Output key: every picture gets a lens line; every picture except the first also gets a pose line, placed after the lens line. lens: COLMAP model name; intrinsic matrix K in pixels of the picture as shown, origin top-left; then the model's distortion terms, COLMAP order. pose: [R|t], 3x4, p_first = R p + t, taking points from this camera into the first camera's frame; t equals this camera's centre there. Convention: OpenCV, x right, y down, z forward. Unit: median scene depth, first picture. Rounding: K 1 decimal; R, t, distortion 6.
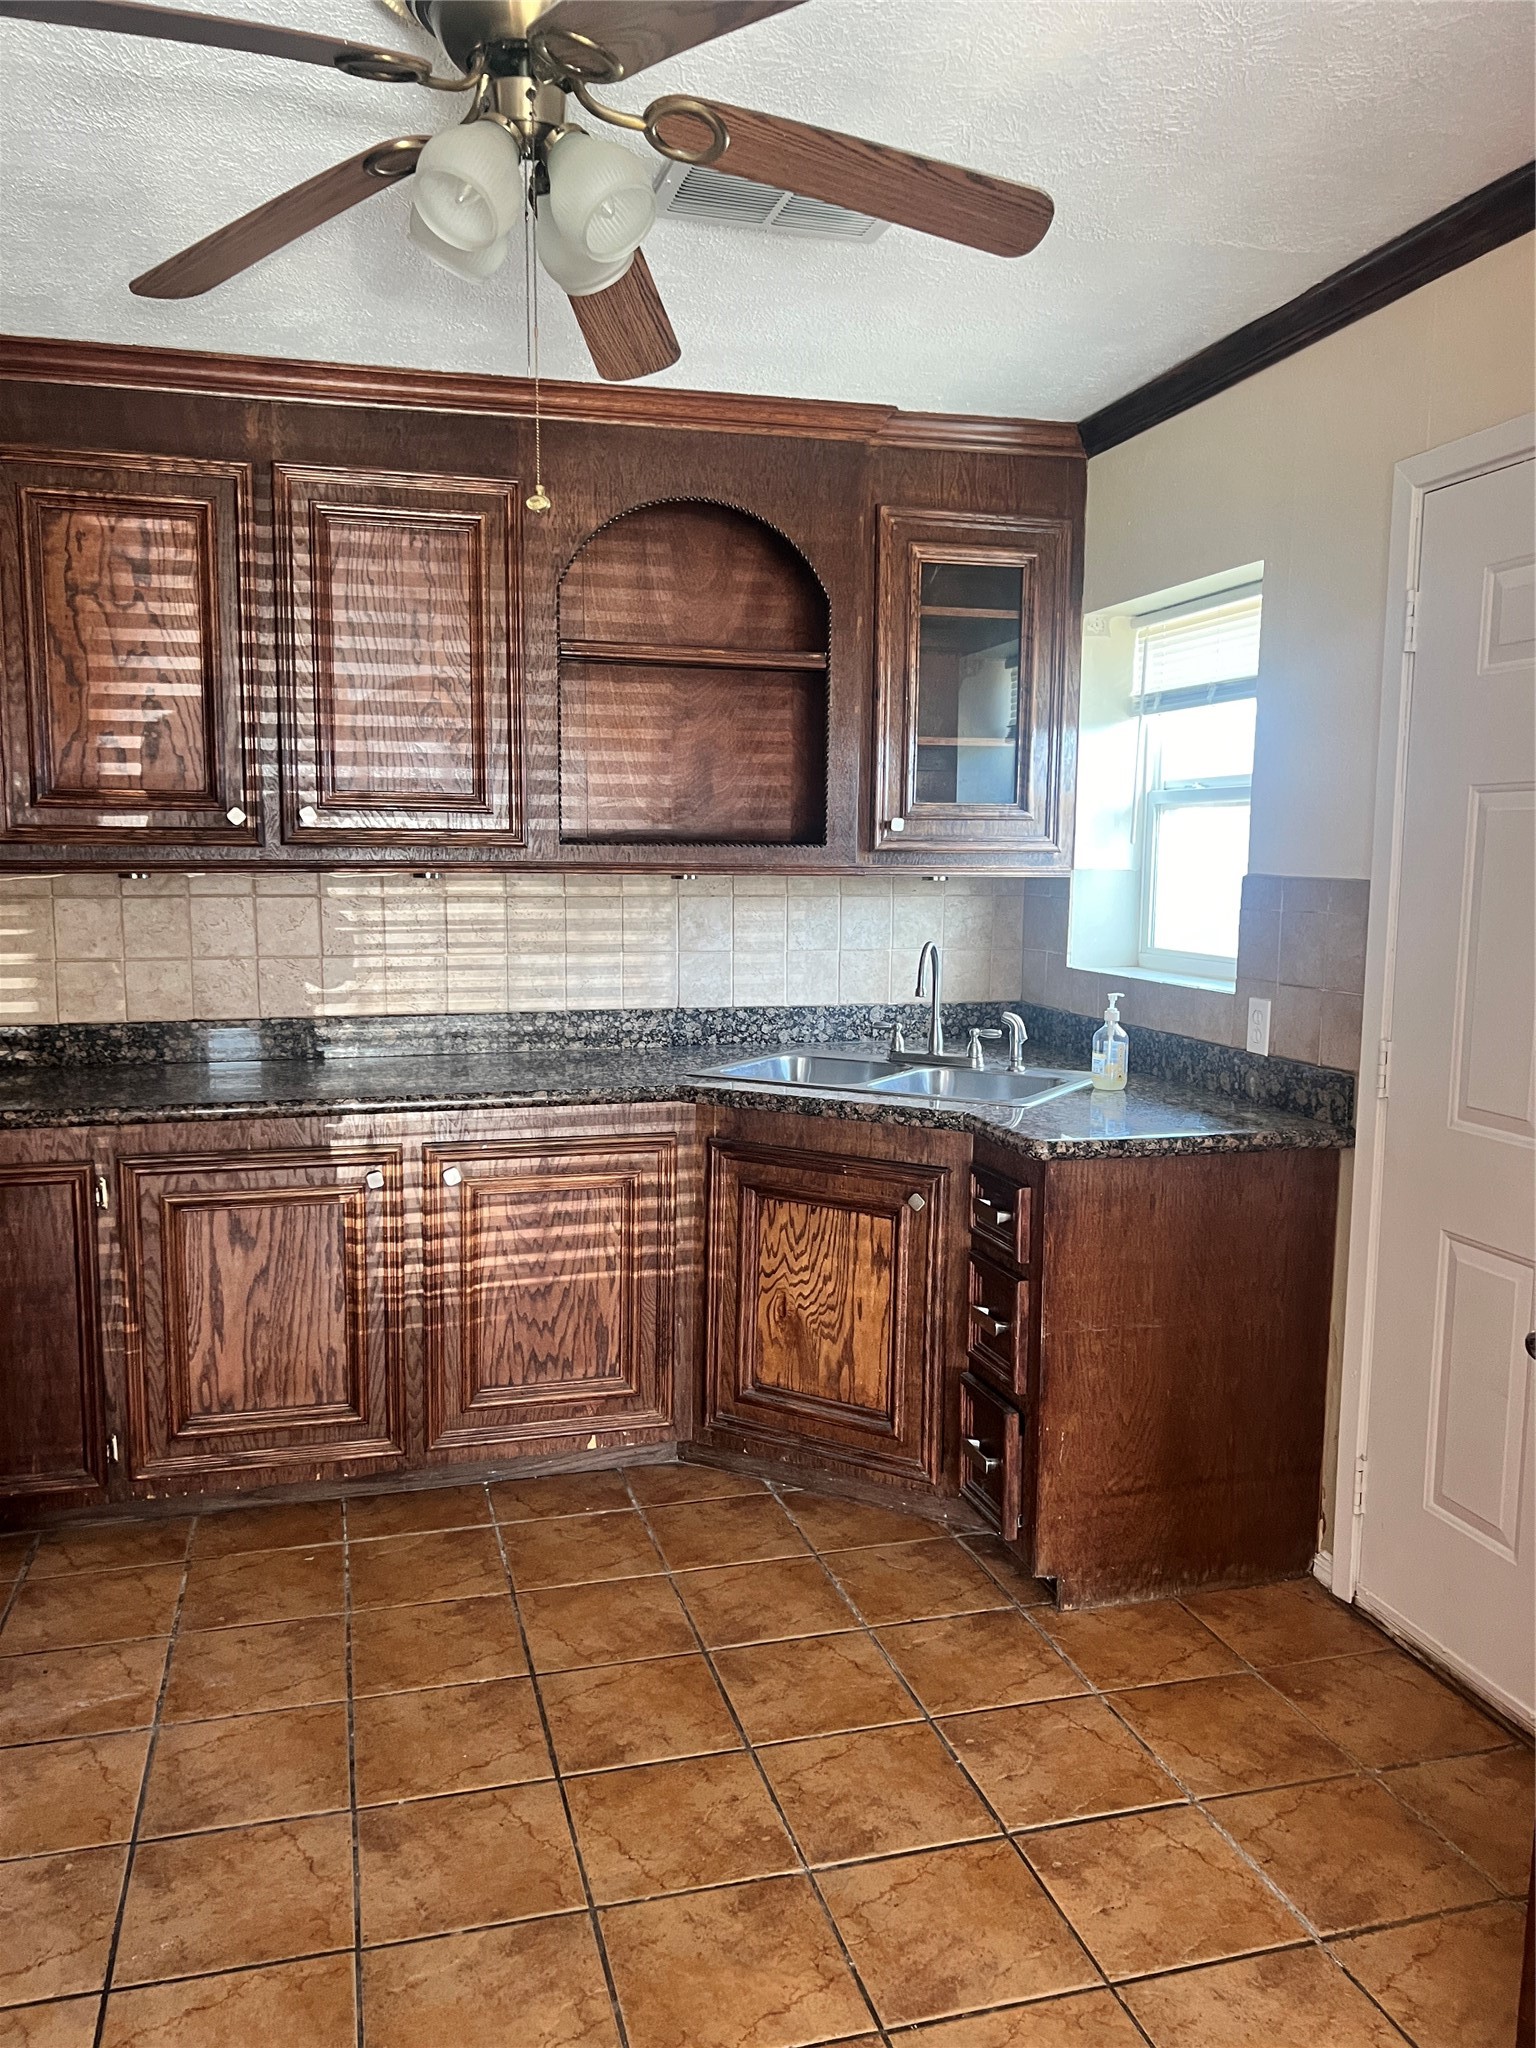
lens RADIAL K [[1547.2, 0, 758.4], [0, 1547.2, 1035.1], [0, 0, 1]] dist [0.044669, -0.049165]
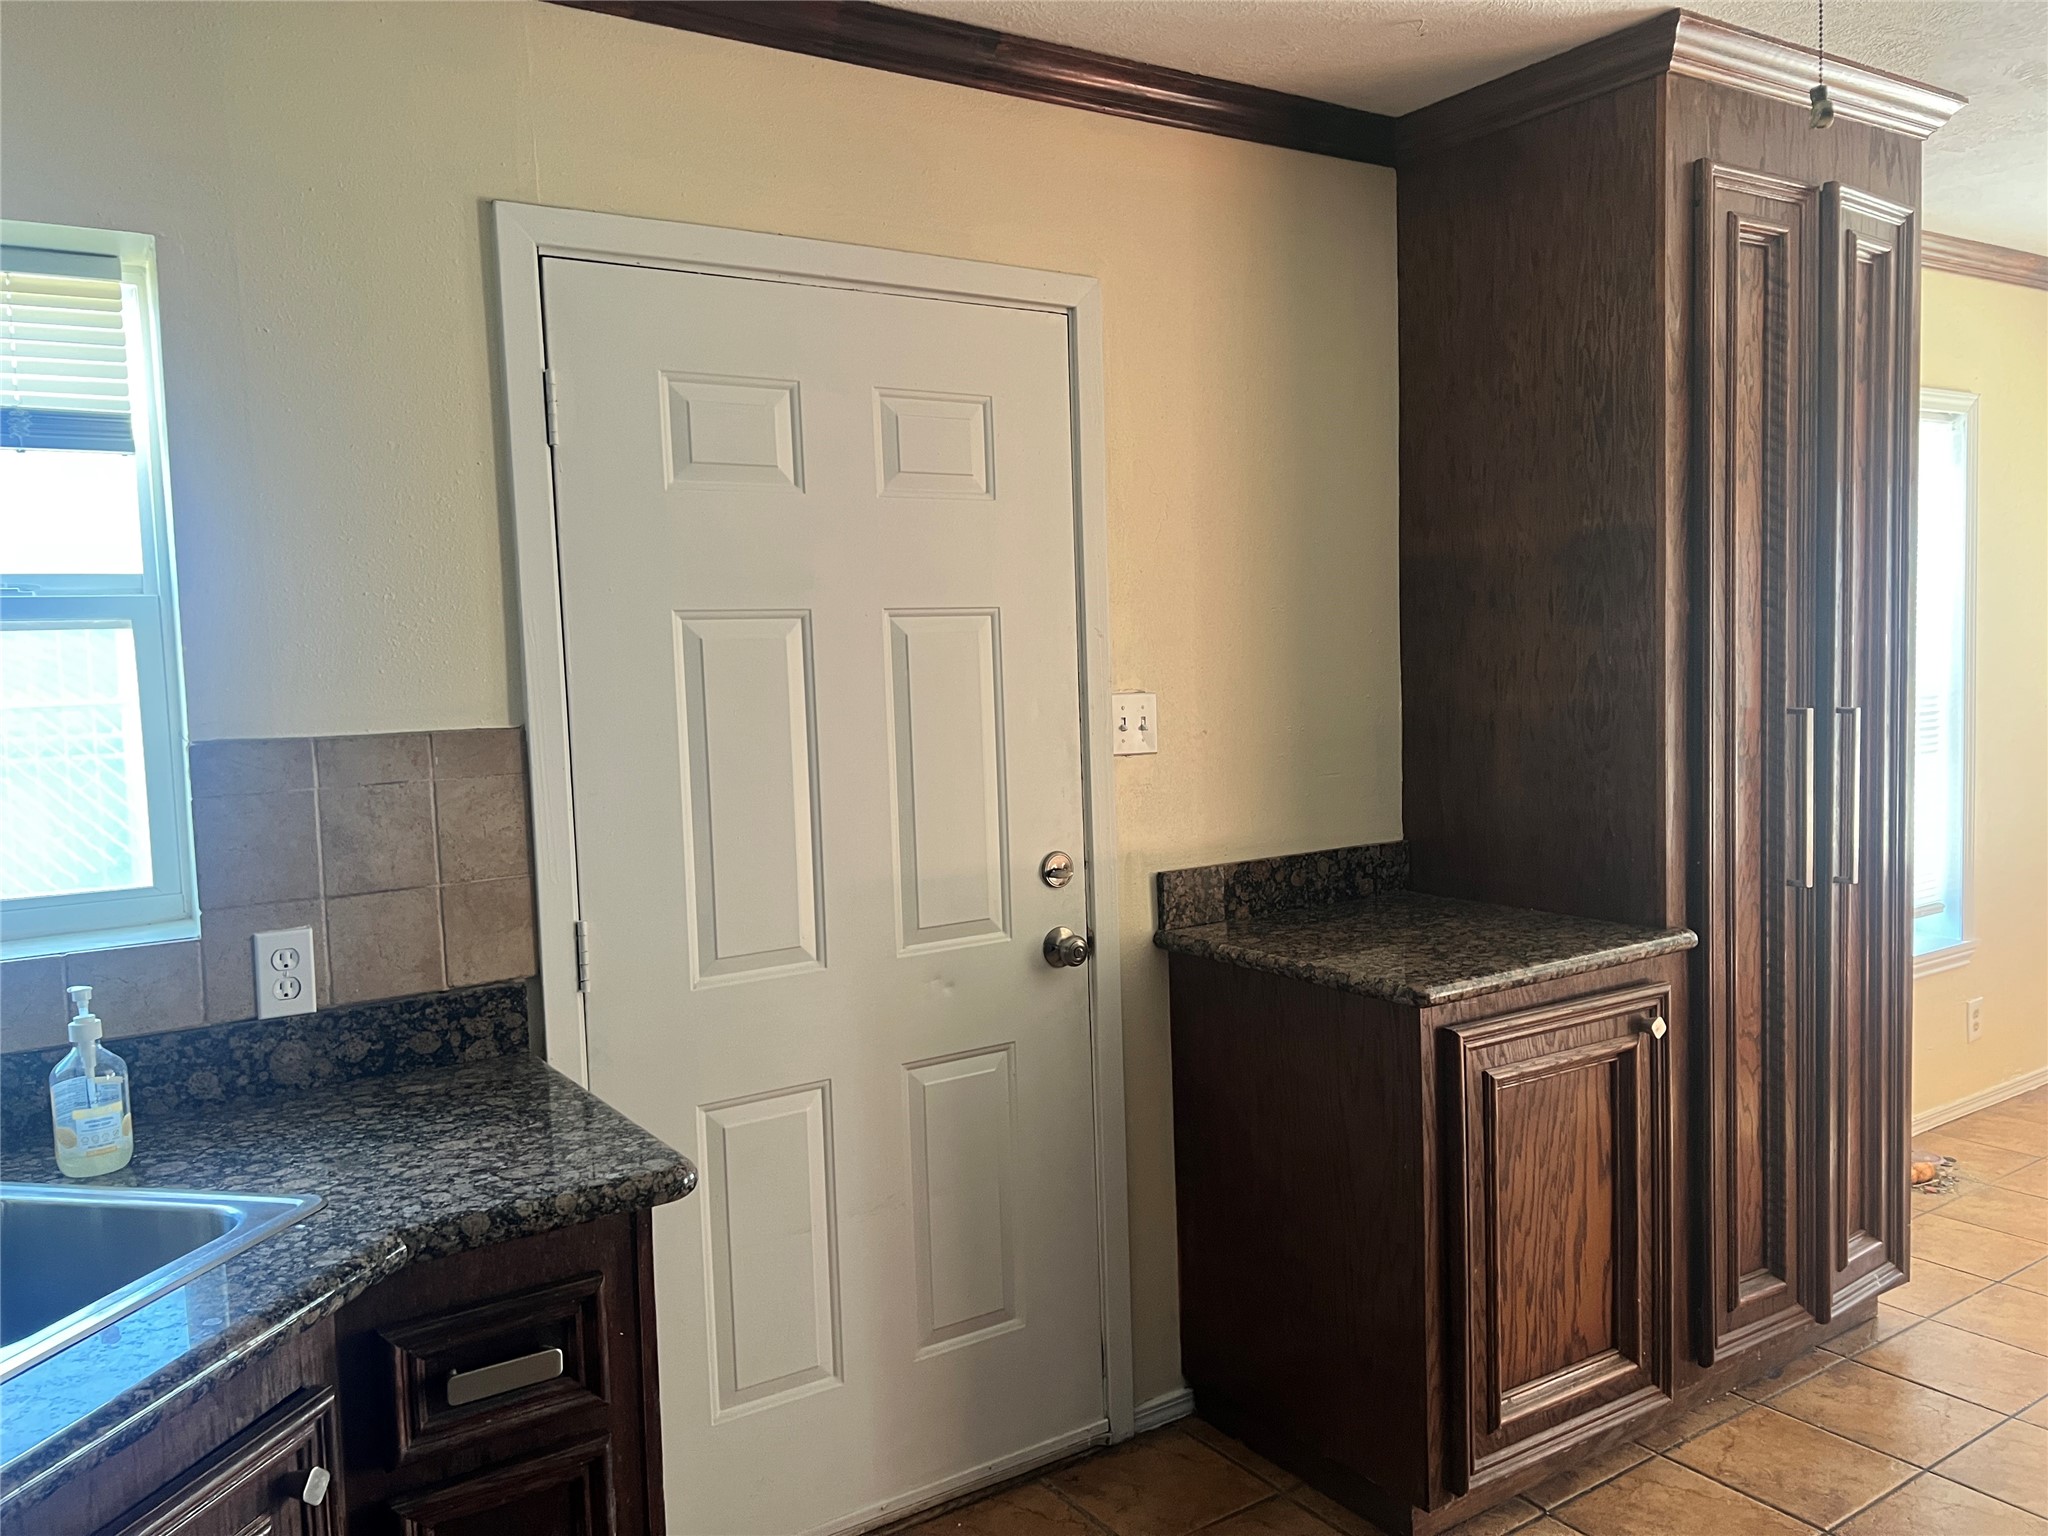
lens RADIAL K [[1547.2, 0, 1022.8], [0, 1547.2, 768.0], [0, 0, 1]] dist [0.044669, -0.049165]
pose [[-0.318247, -0.066630, 0.945663, -0.063348], [0.145848, 0.982210, 0.118287, -0.020275], [-0.936722, 0.175567, -0.302868, 0.151168]]
